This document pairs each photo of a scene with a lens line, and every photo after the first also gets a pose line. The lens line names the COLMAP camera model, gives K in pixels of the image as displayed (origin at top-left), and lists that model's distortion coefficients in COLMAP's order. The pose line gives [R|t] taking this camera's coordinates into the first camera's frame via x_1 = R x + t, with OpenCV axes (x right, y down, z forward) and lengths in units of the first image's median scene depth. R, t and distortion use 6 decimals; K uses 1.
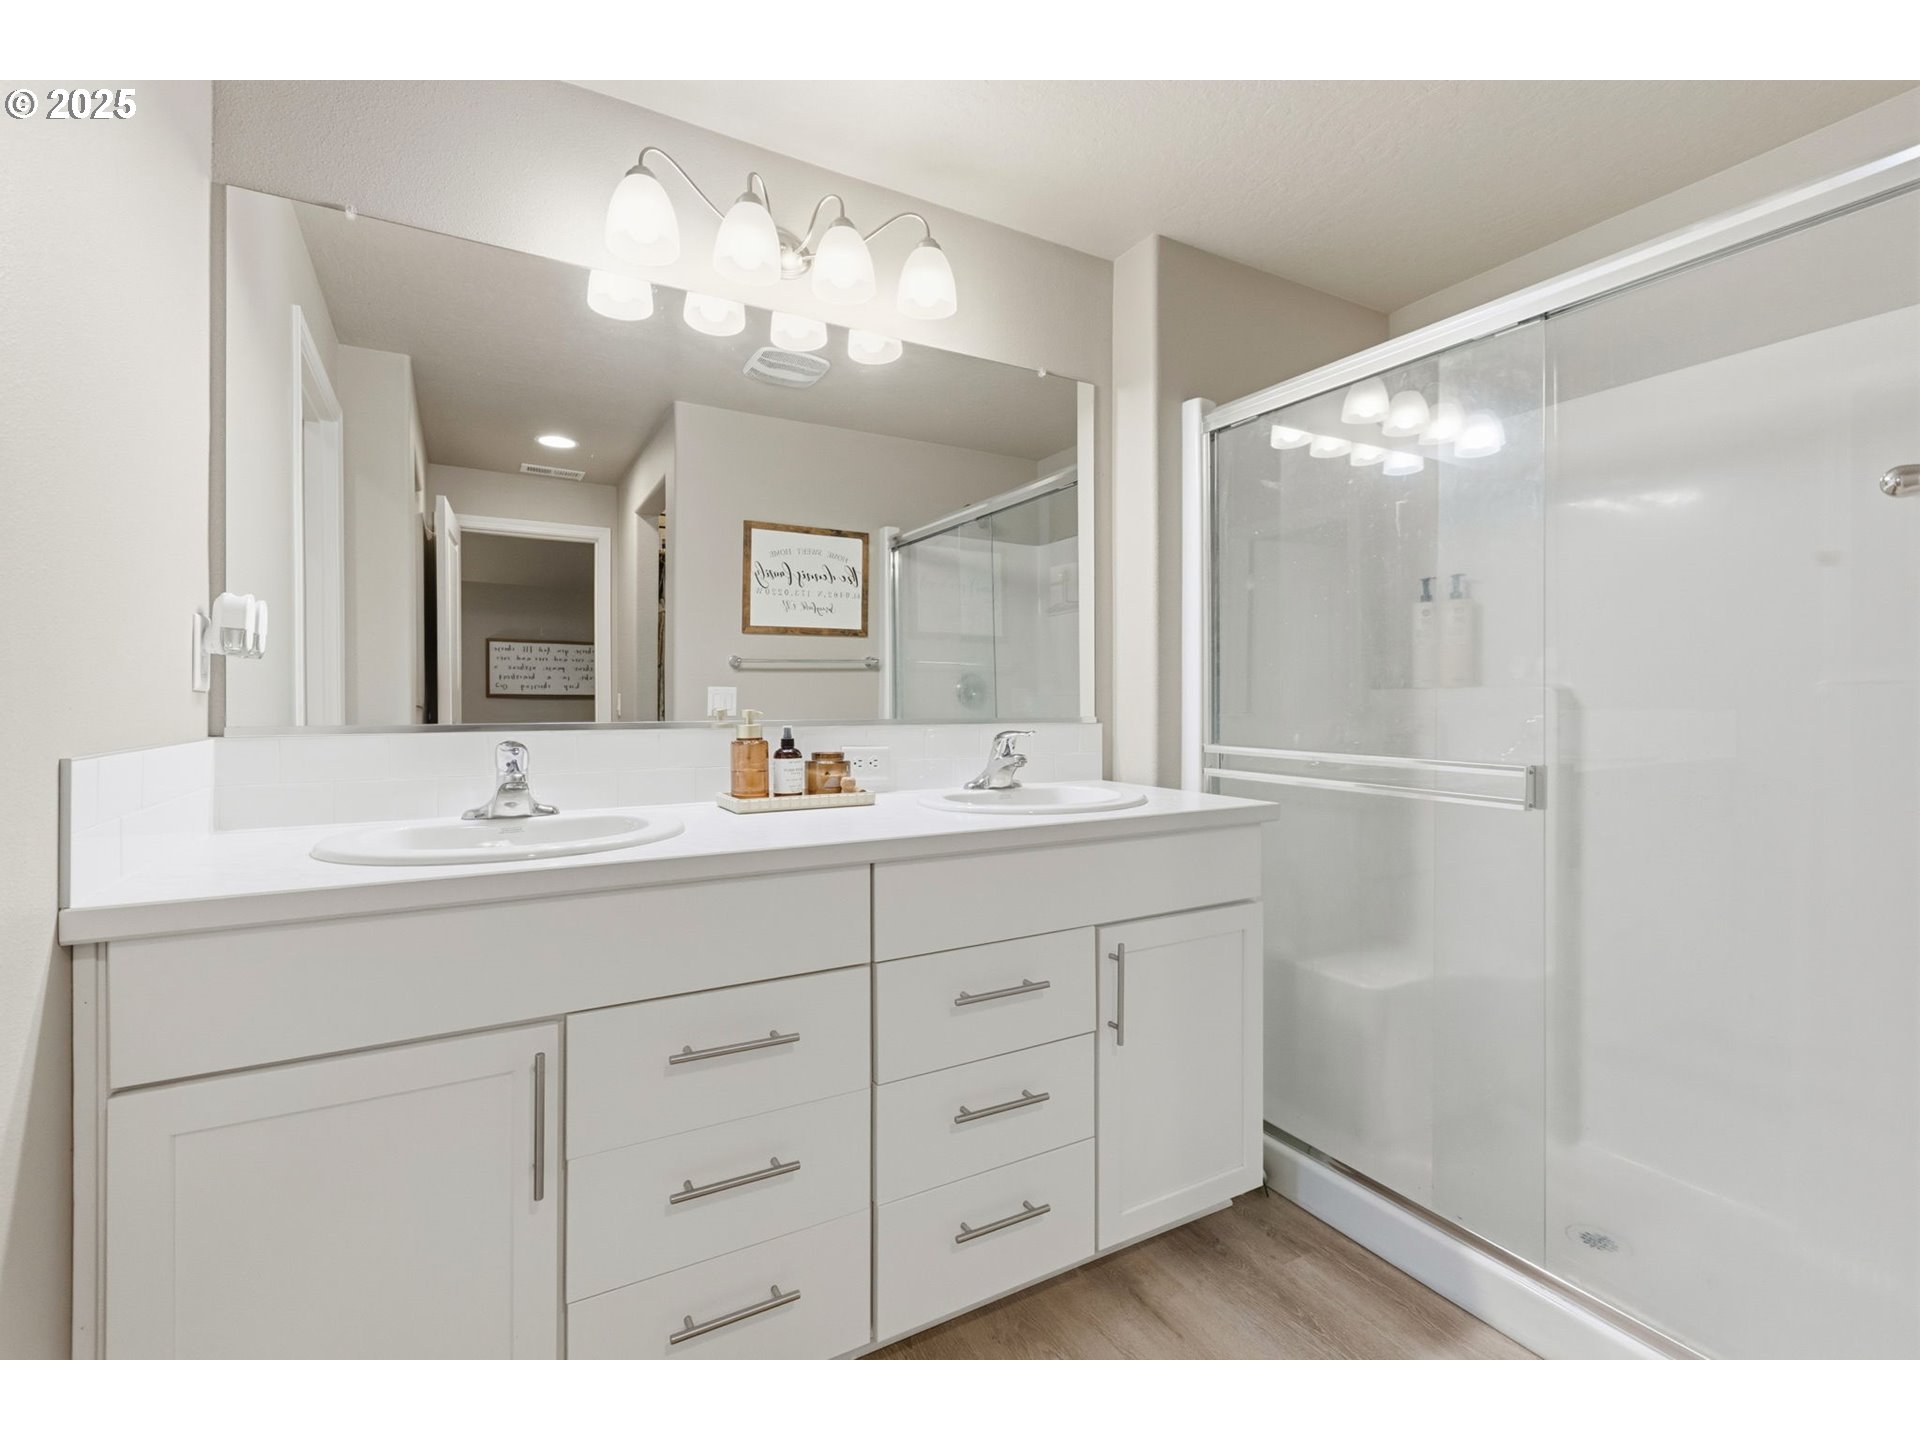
lens RADIAL K [[846.7, 0, 955.0], [0, 846.7, 698.0], [0, 0, 1]] dist [0.000165, -0.000166]
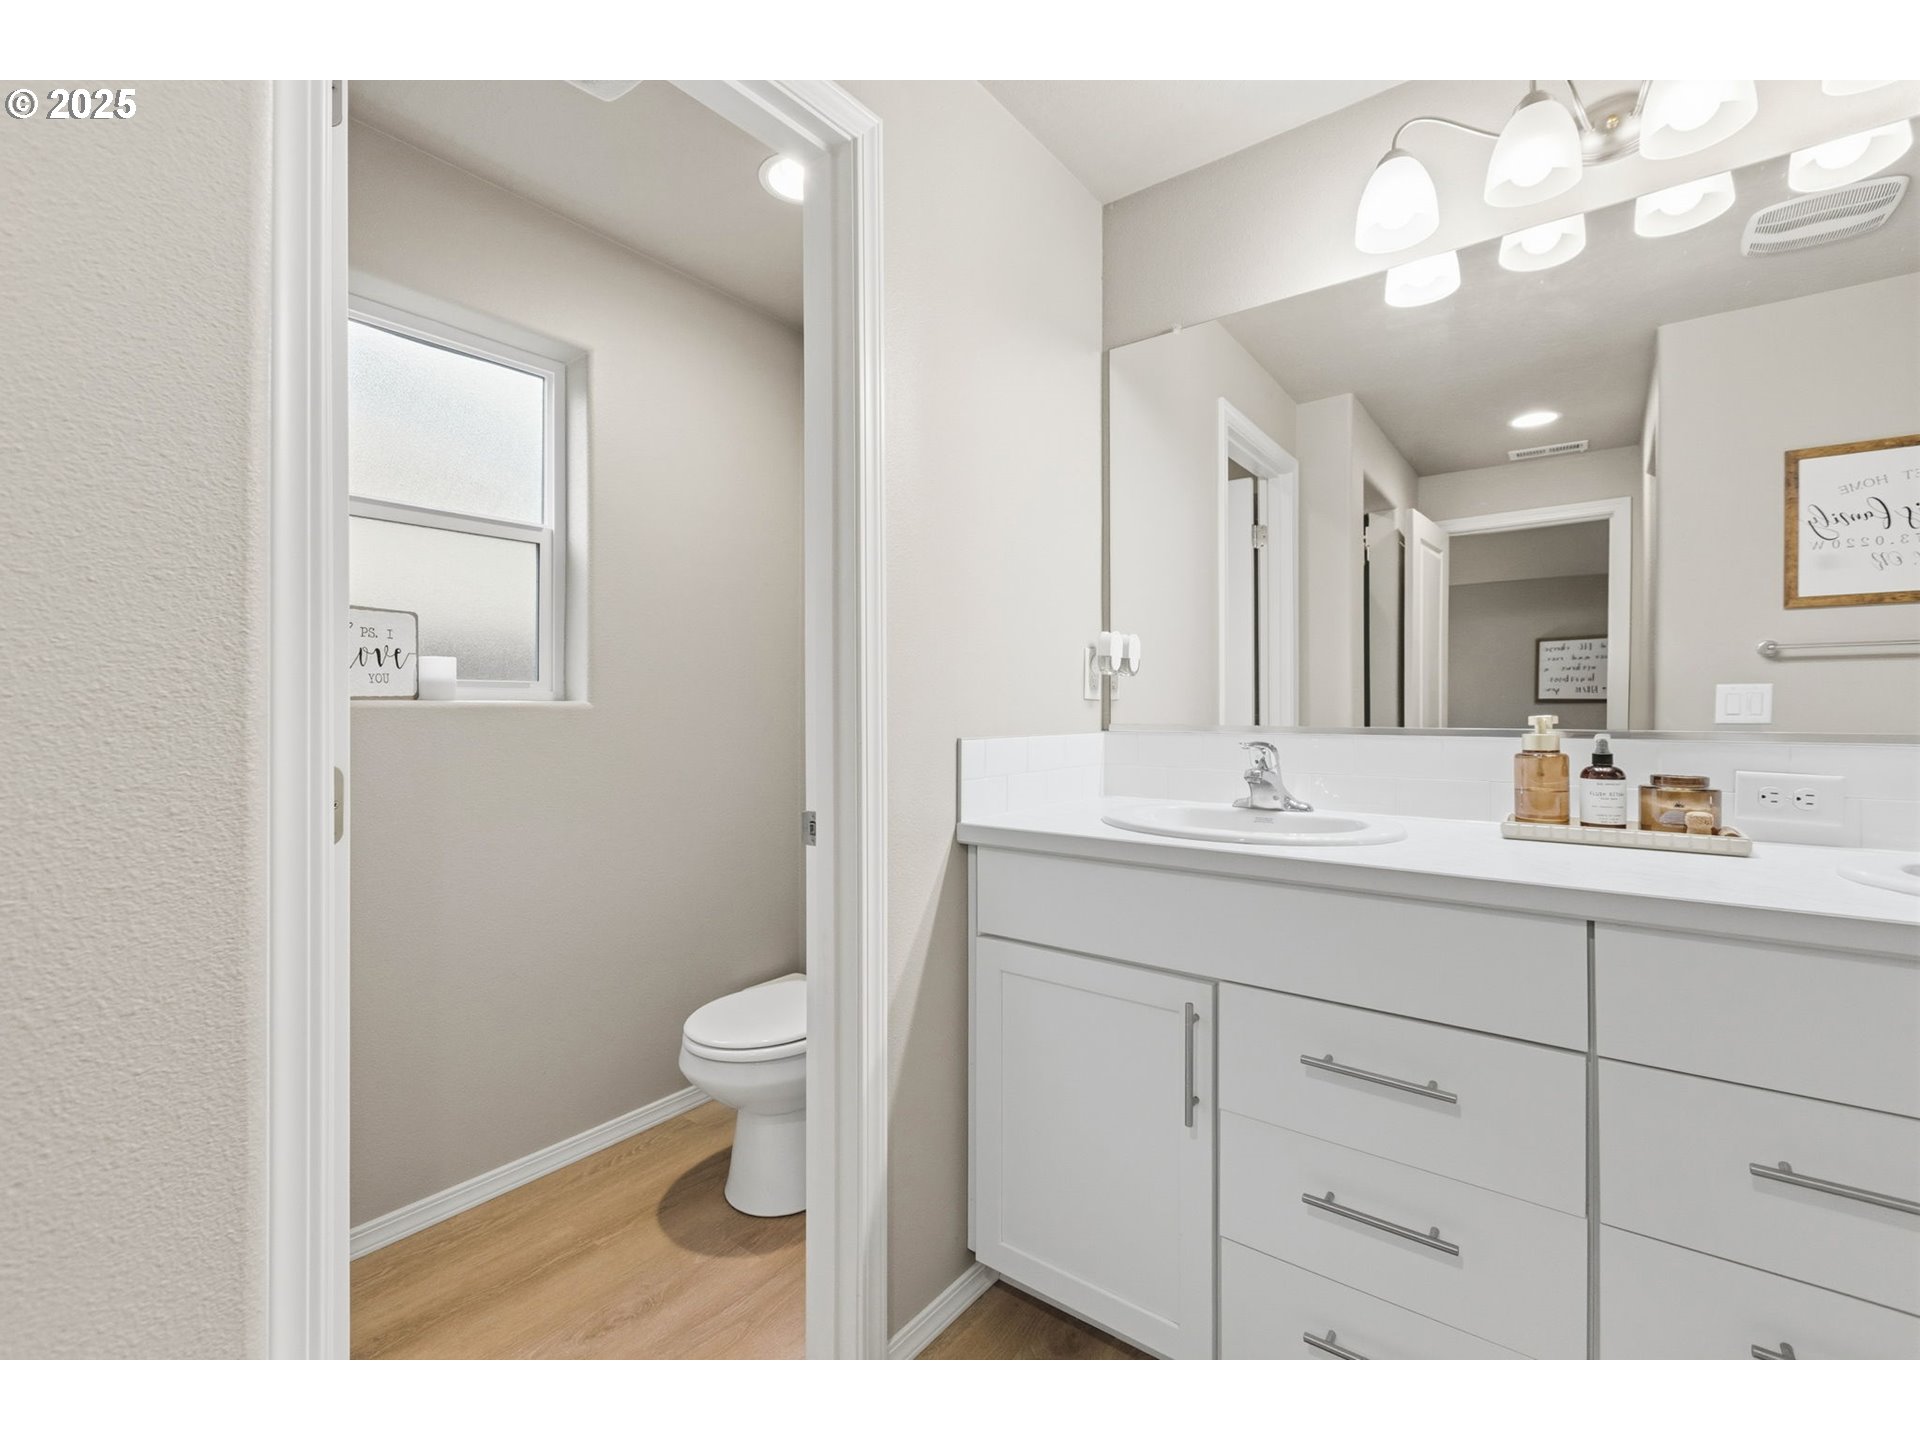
lens RADIAL K [[863.4, 0, 953.1], [0, 863.4, 698.9], [0, 0, 1]] dist [0.010160, -0.000521]
pose [[0.385680, -0.008821, -0.922590, 0.308535], [0.004954, 0.999960, -0.007489, 0.000743], [0.922619, -0.001682, 0.385708, 0.140503]]
